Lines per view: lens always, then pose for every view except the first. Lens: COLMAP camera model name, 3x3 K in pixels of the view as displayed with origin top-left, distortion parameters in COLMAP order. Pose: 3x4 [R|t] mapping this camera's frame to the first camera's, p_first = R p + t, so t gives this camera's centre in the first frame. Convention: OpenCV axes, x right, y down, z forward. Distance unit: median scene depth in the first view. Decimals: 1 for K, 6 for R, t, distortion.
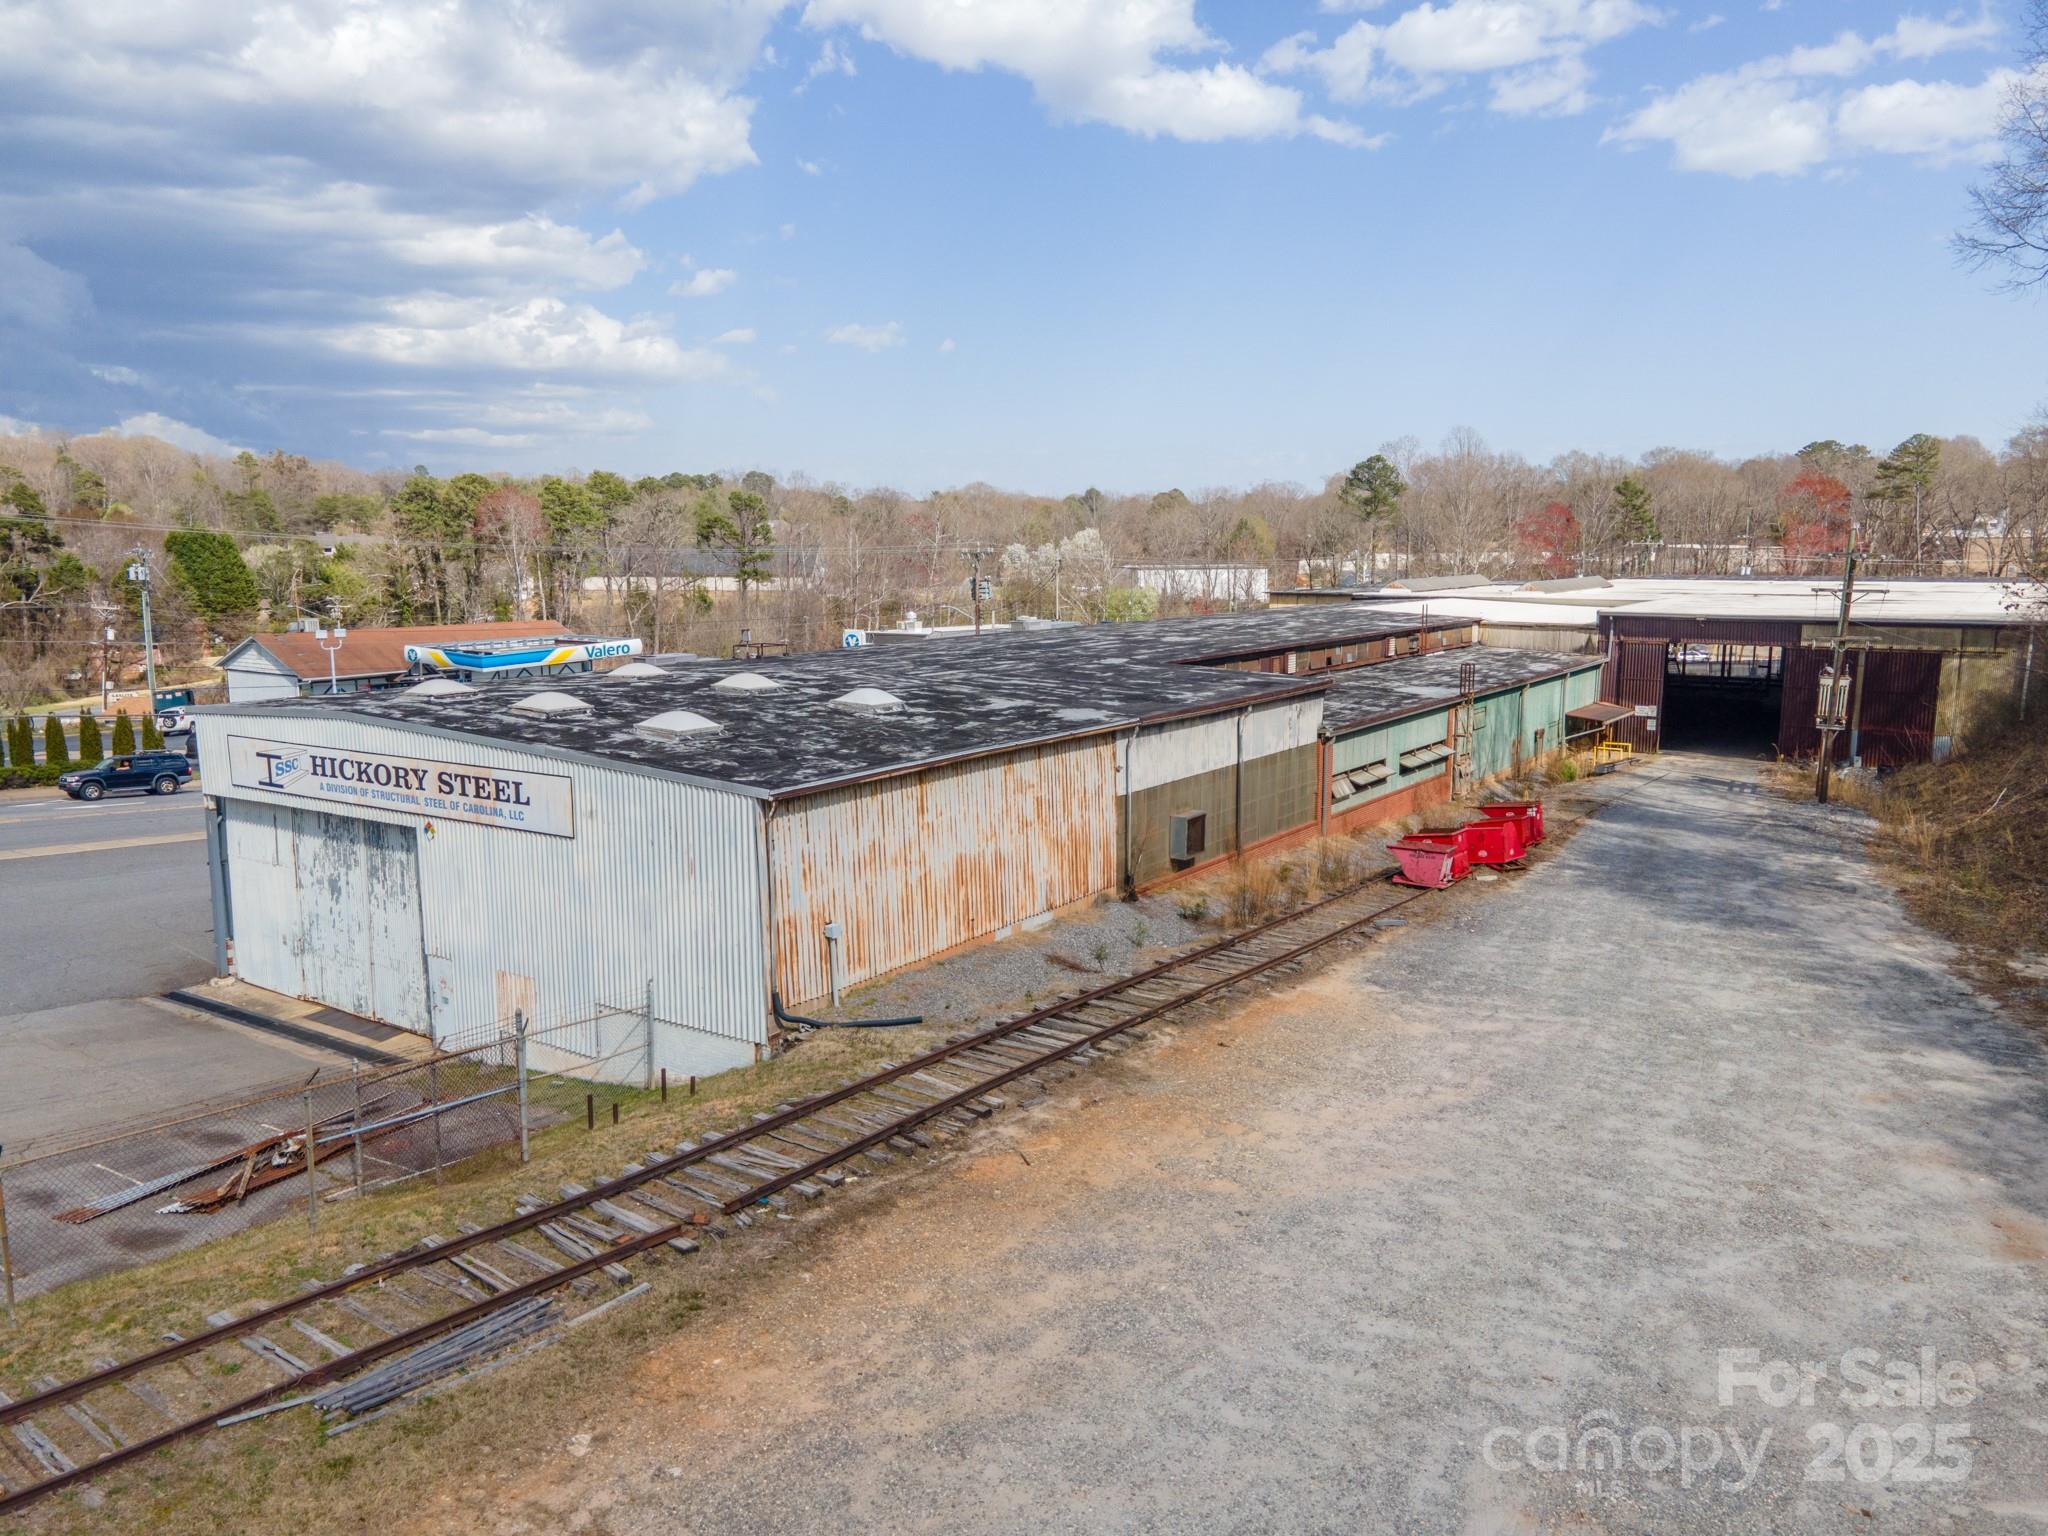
lens RADIAL K [[1493.6, 0, 1015.1], [0, 1493.6, 766.8], [0, 0, 1]] dist [0.037109, 0.008580]
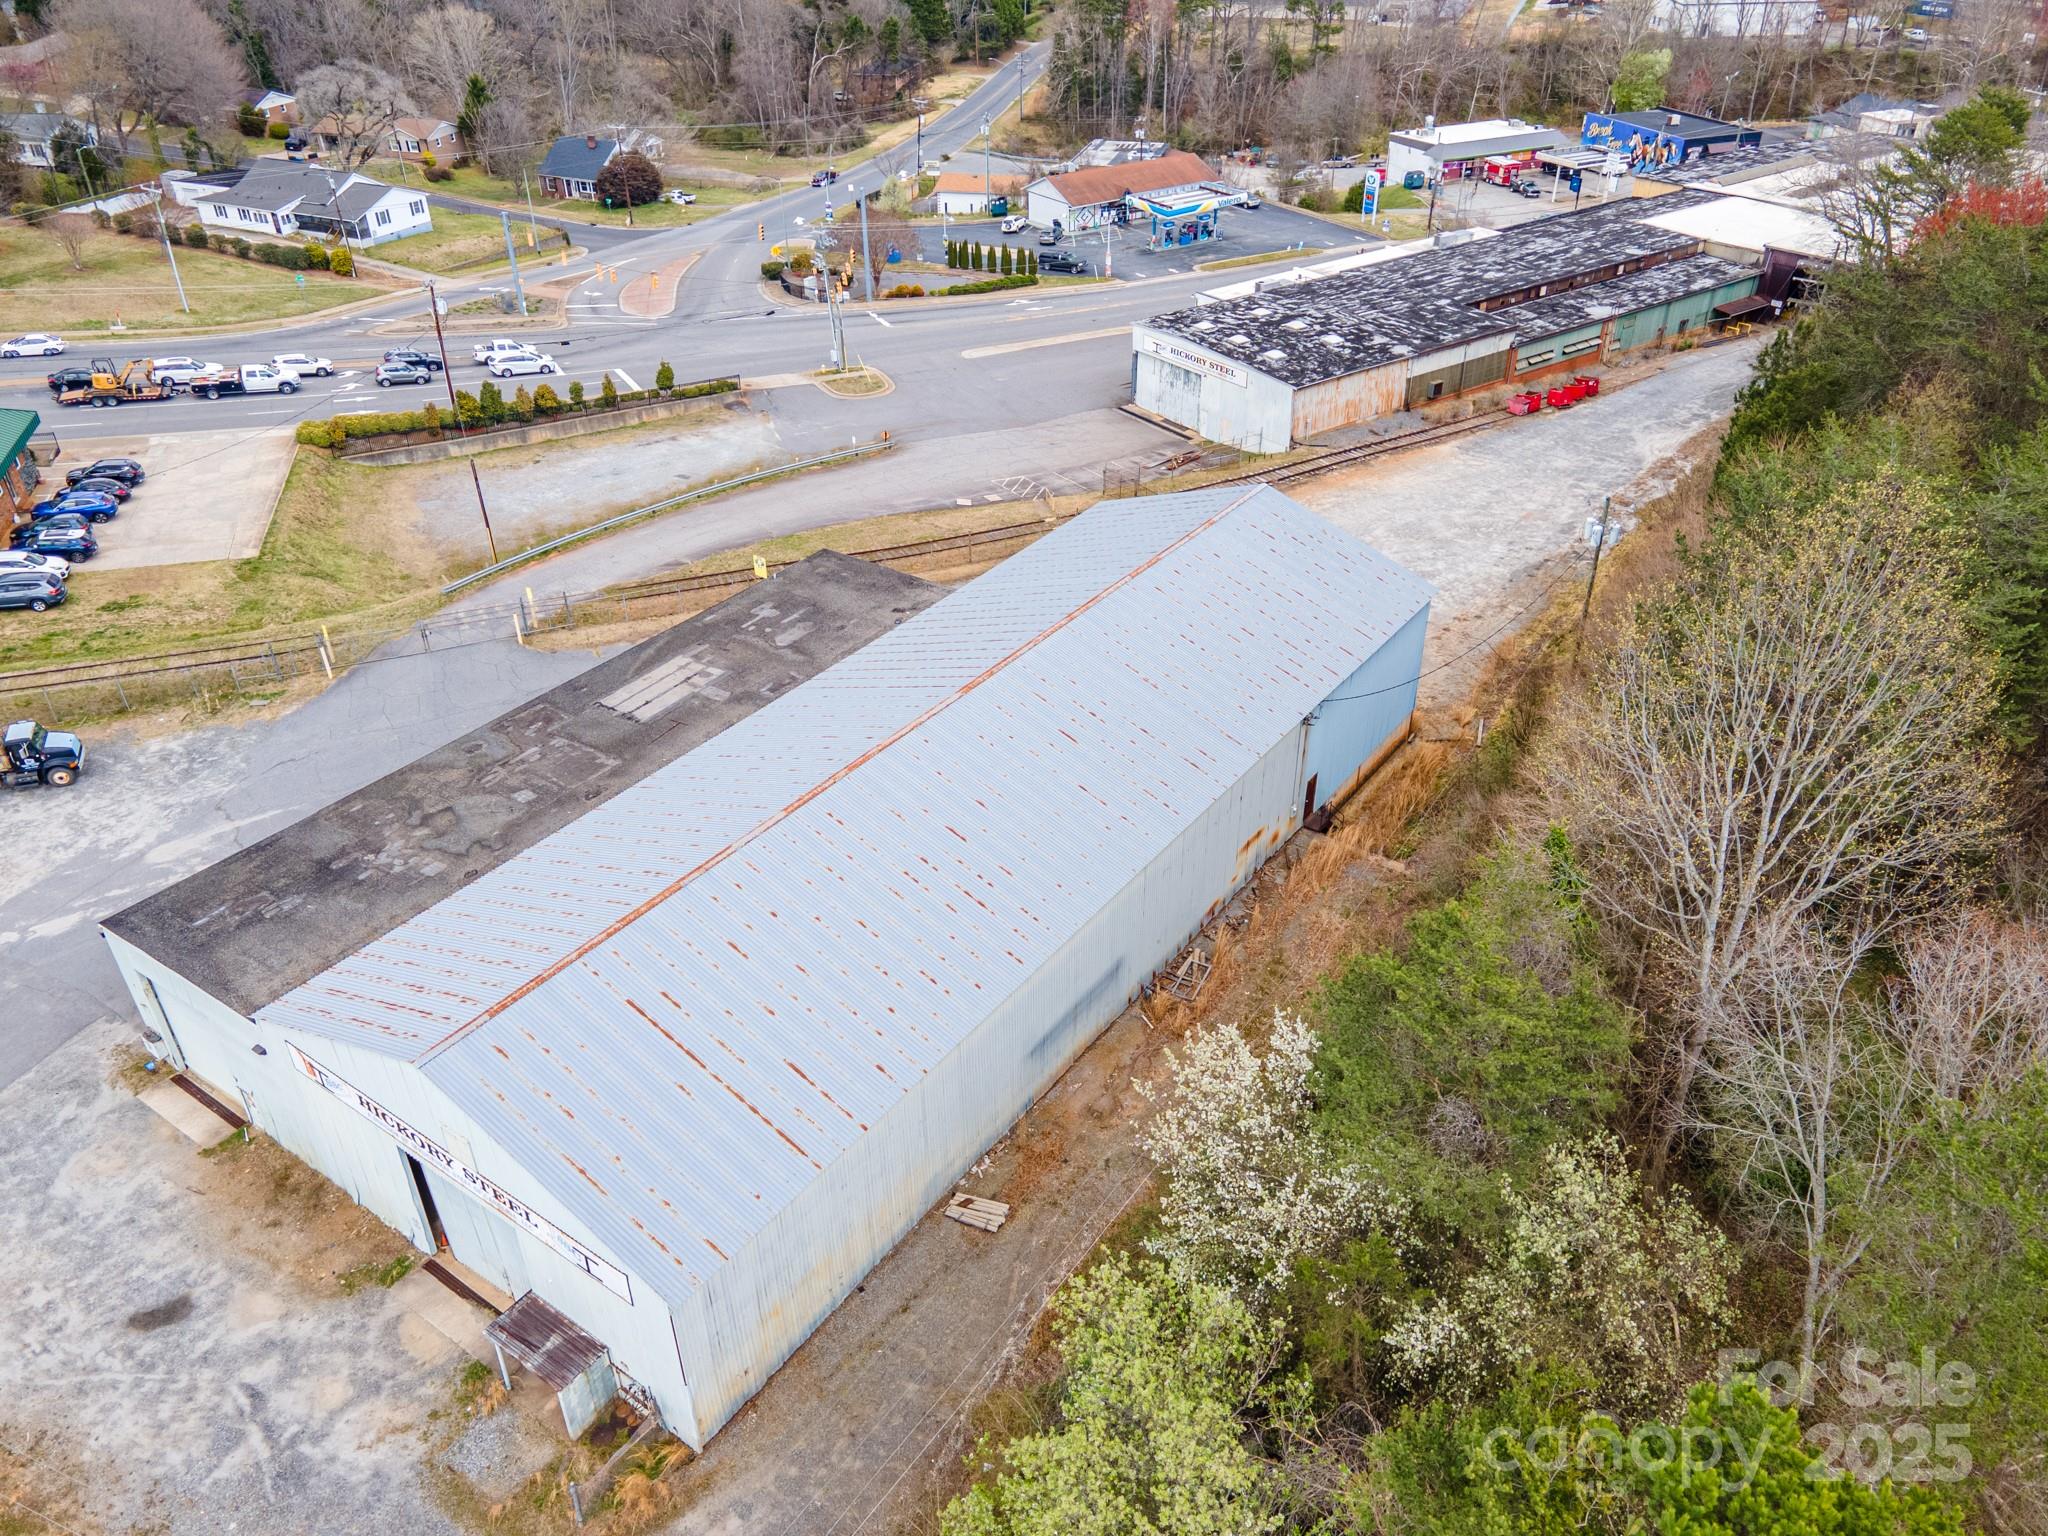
lens RADIAL K [[1493.6, 0, 1024.5], [0, 1493.6, 768.8], [0, 0, 1]] dist [0.037109, 0.008580]
pose [[0.939403, 0.178045, -0.292953, 0.434792], [-0.040361, 0.906051, 0.421240, -0.606809], [0.340430, -0.383890, 0.858333, -2.633338]]
